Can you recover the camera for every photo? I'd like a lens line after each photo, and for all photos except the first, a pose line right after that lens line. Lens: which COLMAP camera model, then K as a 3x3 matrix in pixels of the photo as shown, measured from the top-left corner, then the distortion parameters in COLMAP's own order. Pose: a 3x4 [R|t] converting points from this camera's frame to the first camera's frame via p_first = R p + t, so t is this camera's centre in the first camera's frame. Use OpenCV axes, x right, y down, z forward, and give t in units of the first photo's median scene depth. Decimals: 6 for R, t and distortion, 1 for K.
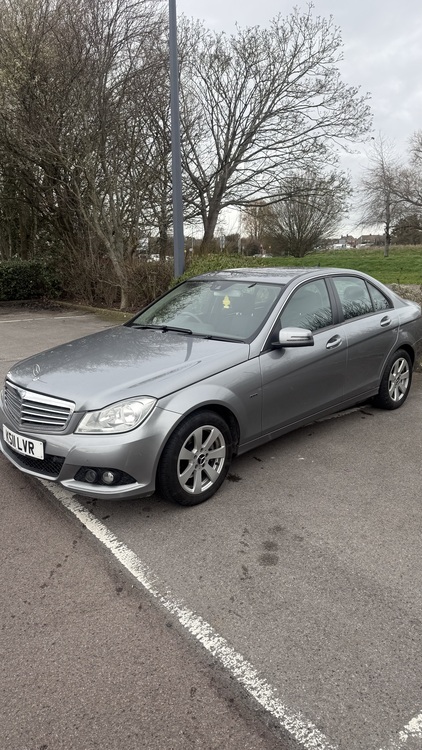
lens RADIAL K [[536.2, 0, 211.0], [0, 536.2, 375.0], [0, 0, 1]] dist [0.092466, -0.126451]
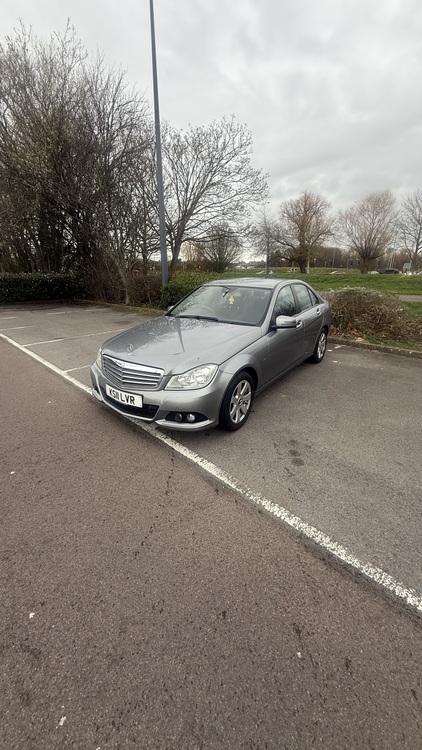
lens RADIAL K [[302.0, 0, 211.0], [0, 302.0, 375.0], [0, 0, 1]] dist [-0.001349, -0.000054]
pose [[0.988456, -0.040535, 0.145988, -0.198256], [0.024287, 0.993478, 0.111404, -0.019523], [-0.149552, -0.106572, 0.982994, 0.125670]]
